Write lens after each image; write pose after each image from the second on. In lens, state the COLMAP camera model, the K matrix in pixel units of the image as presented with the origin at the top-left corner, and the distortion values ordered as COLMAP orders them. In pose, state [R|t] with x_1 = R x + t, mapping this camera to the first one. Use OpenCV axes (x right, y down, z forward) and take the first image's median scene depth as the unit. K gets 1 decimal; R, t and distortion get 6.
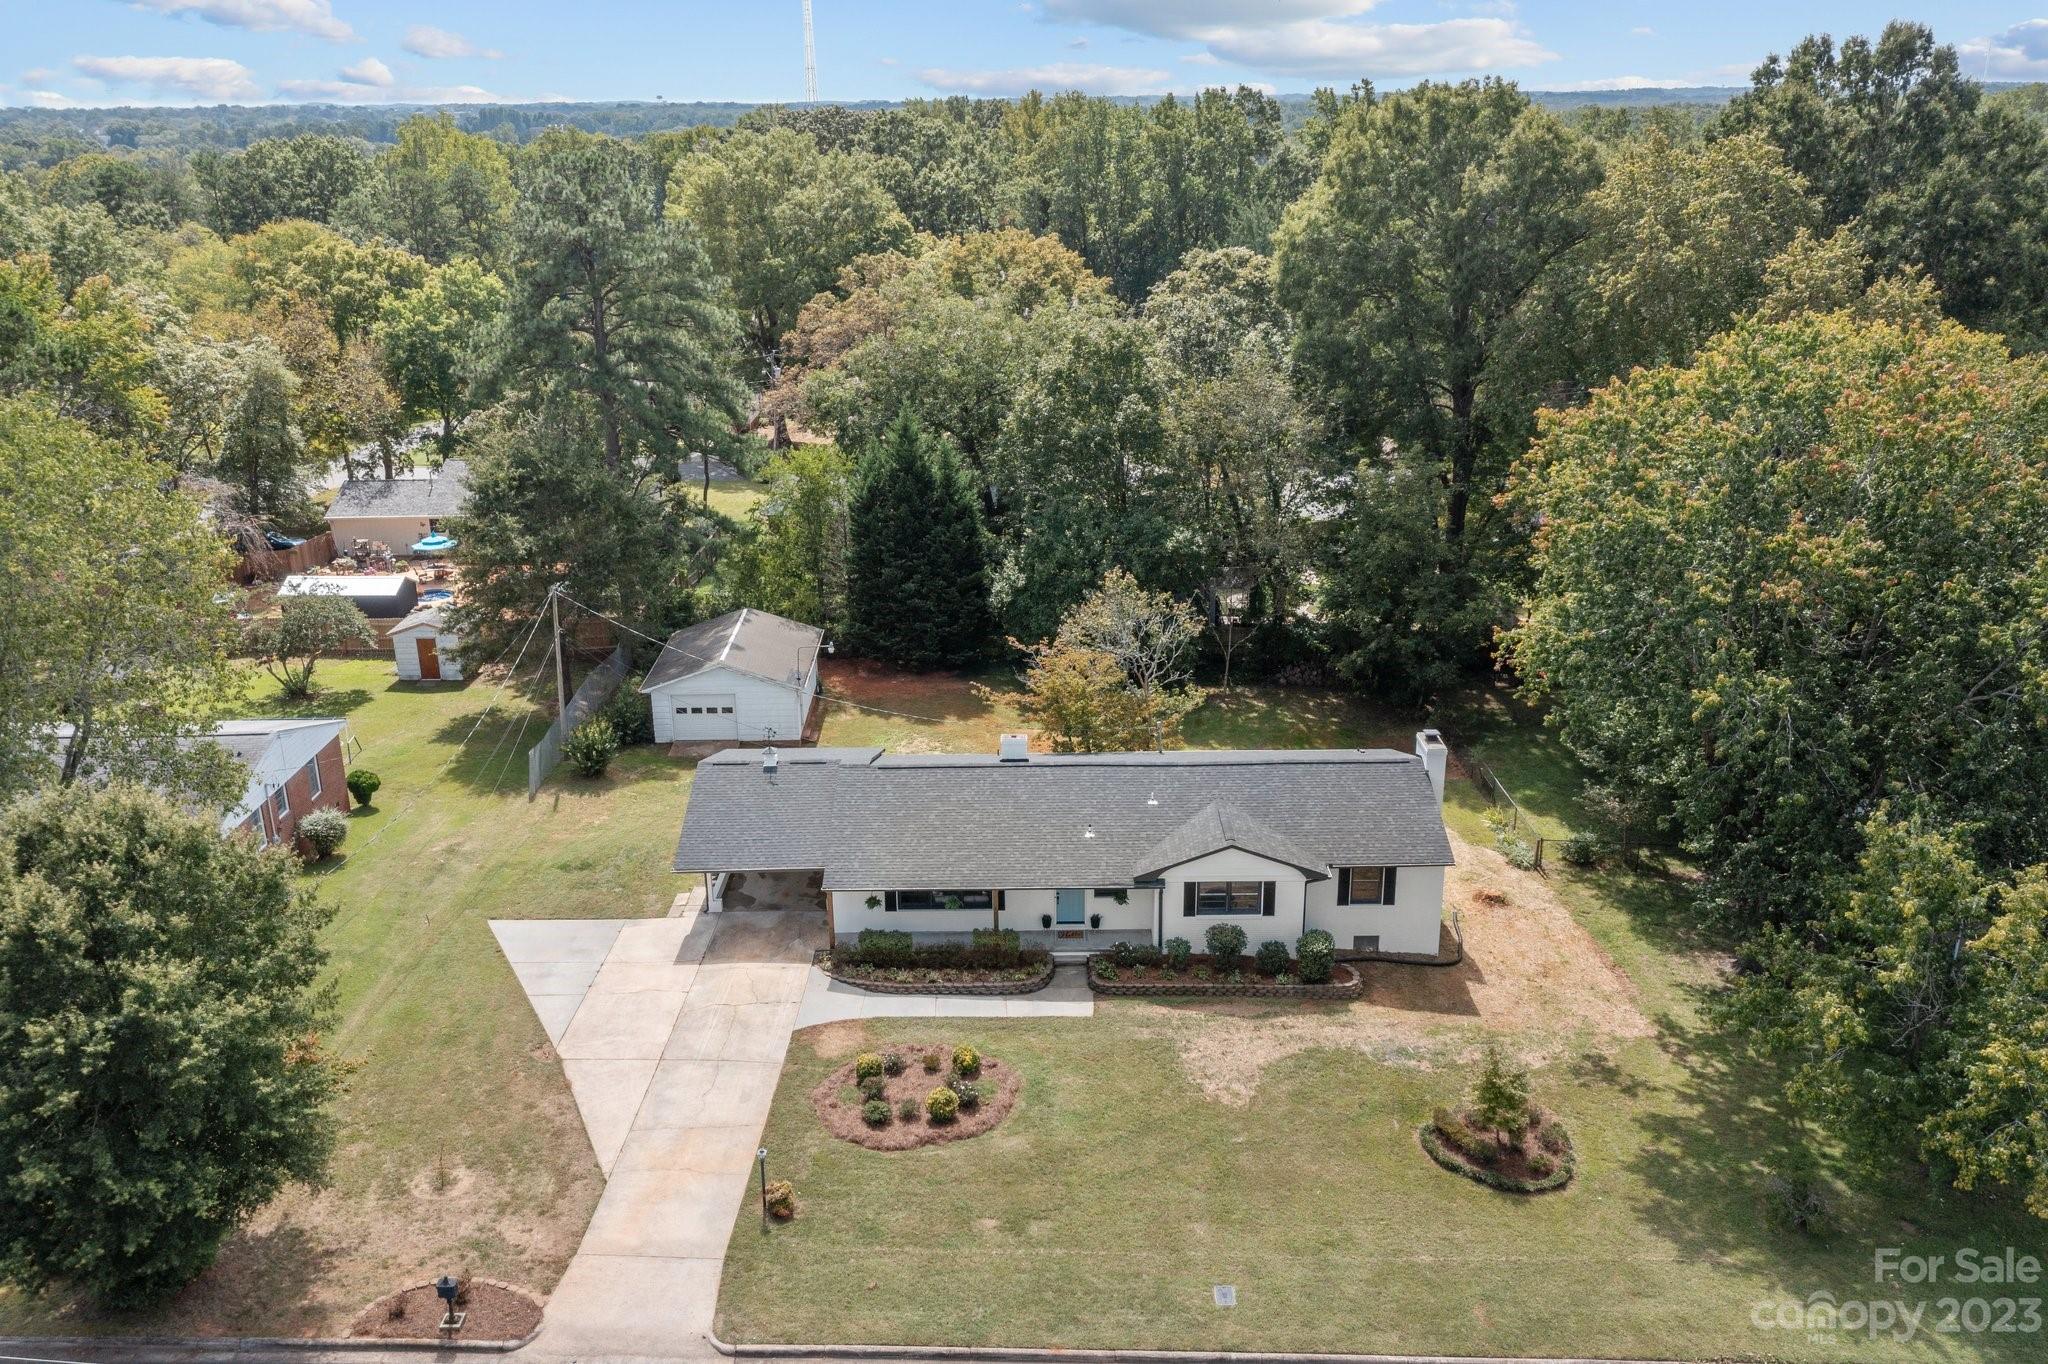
lens RADIAL K [[1618.3, 0, 1020.6], [0, 1618.3, 681.8], [0, 0, 1]] dist [0.002062, 0.006184]
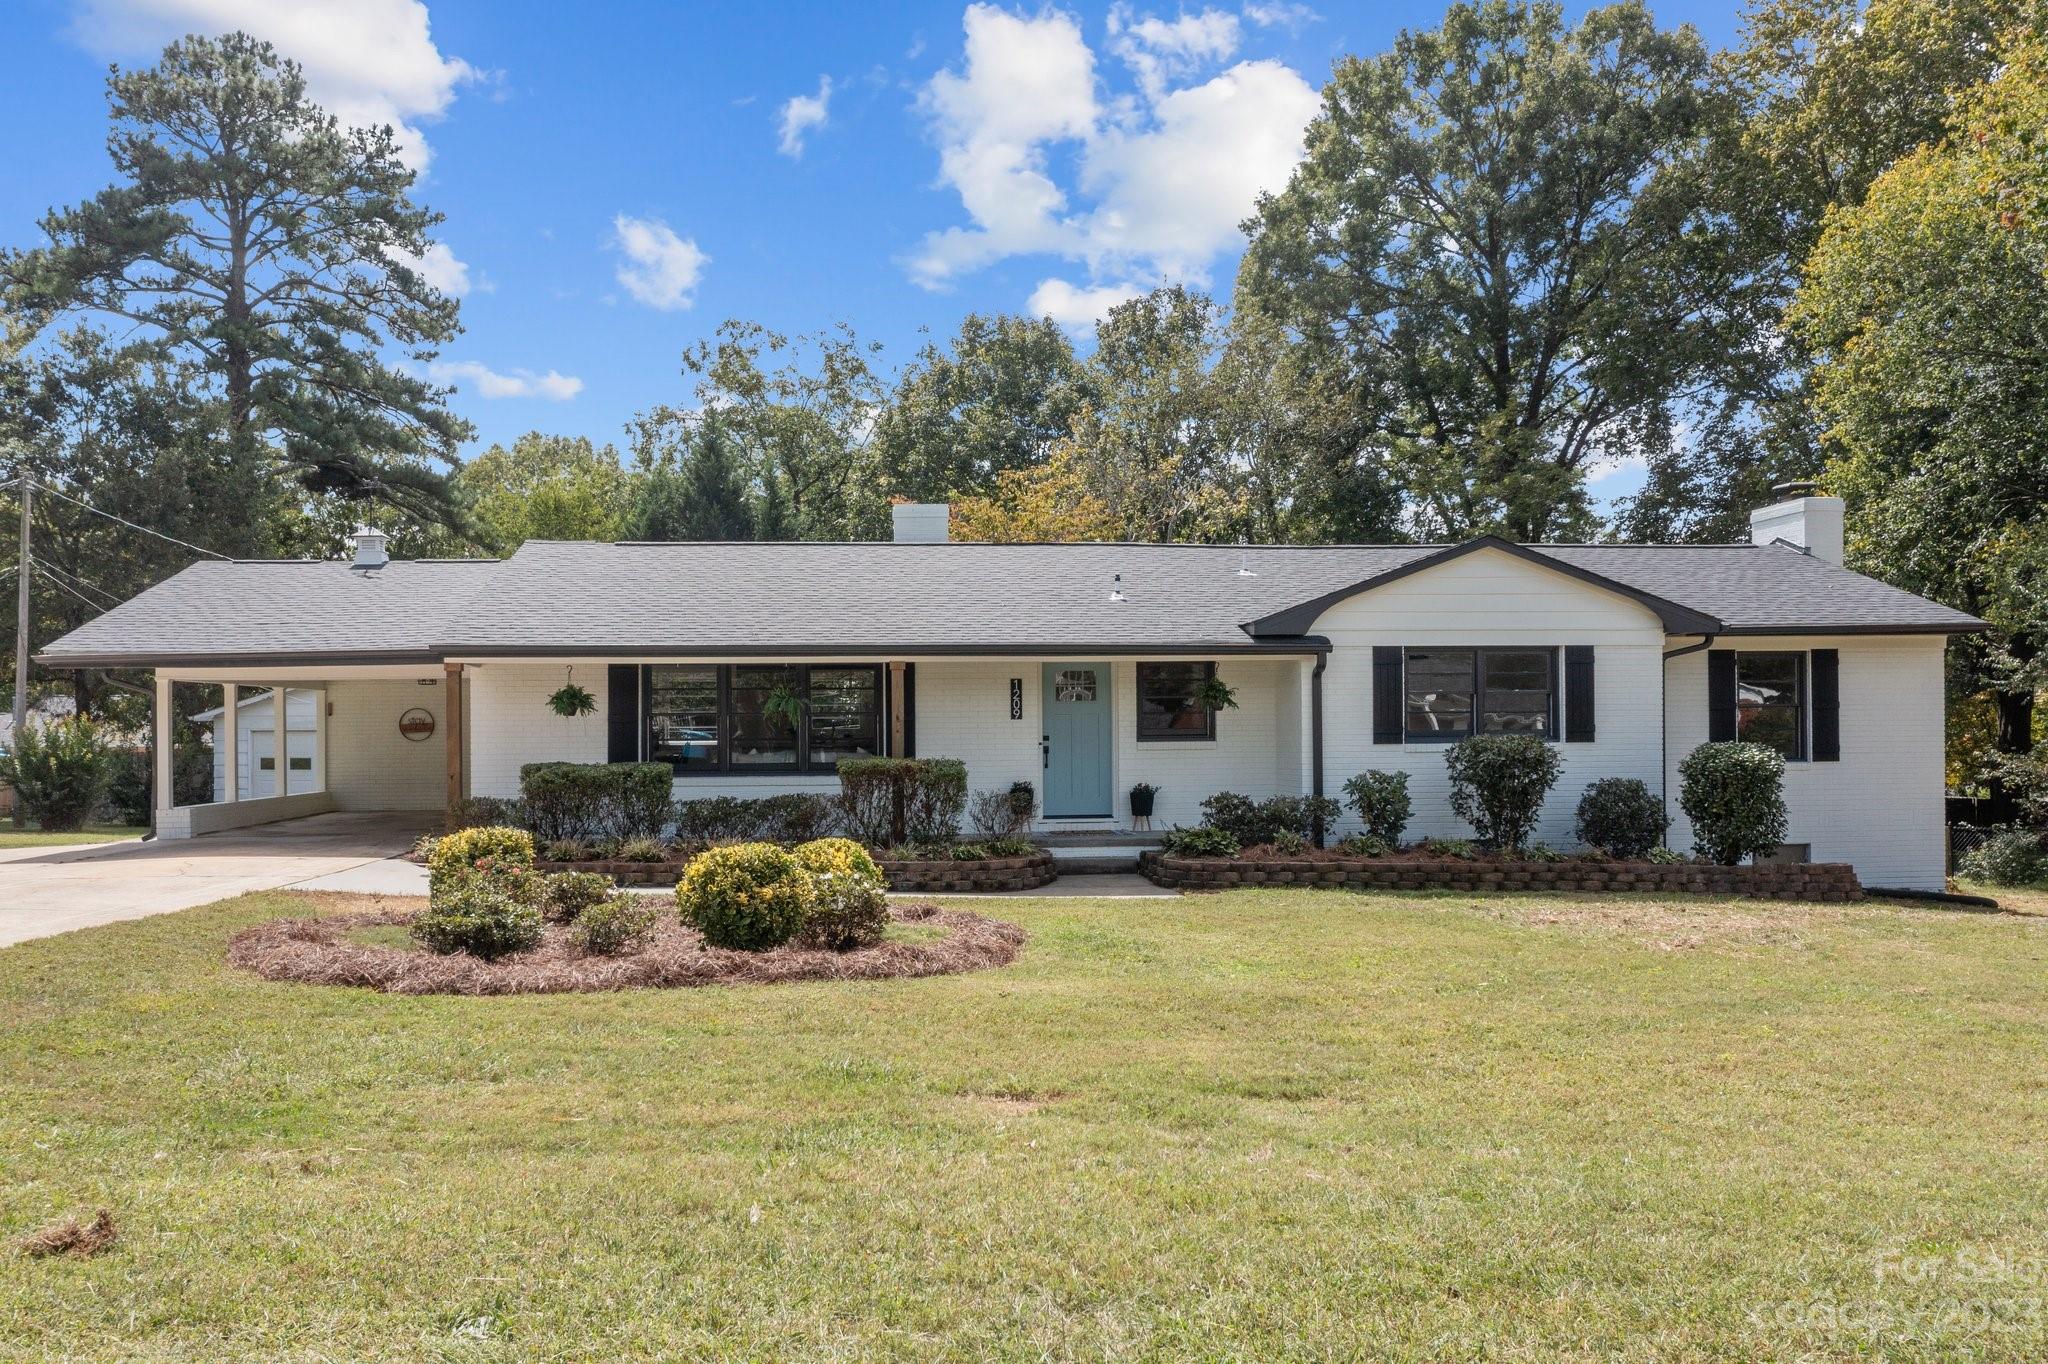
lens RADIAL K [[1631.0, 0, 1023.5], [0, 1631.0, 722.5], [0, 0, 1]] dist [0.004657, 0.004388]
pose [[0.993948, 0.003241, 0.109808, -0.027861], [0.034161, 0.940890, -0.336986, 0.272394], [-0.104410, 0.338697, 0.935084, 0.639346]]
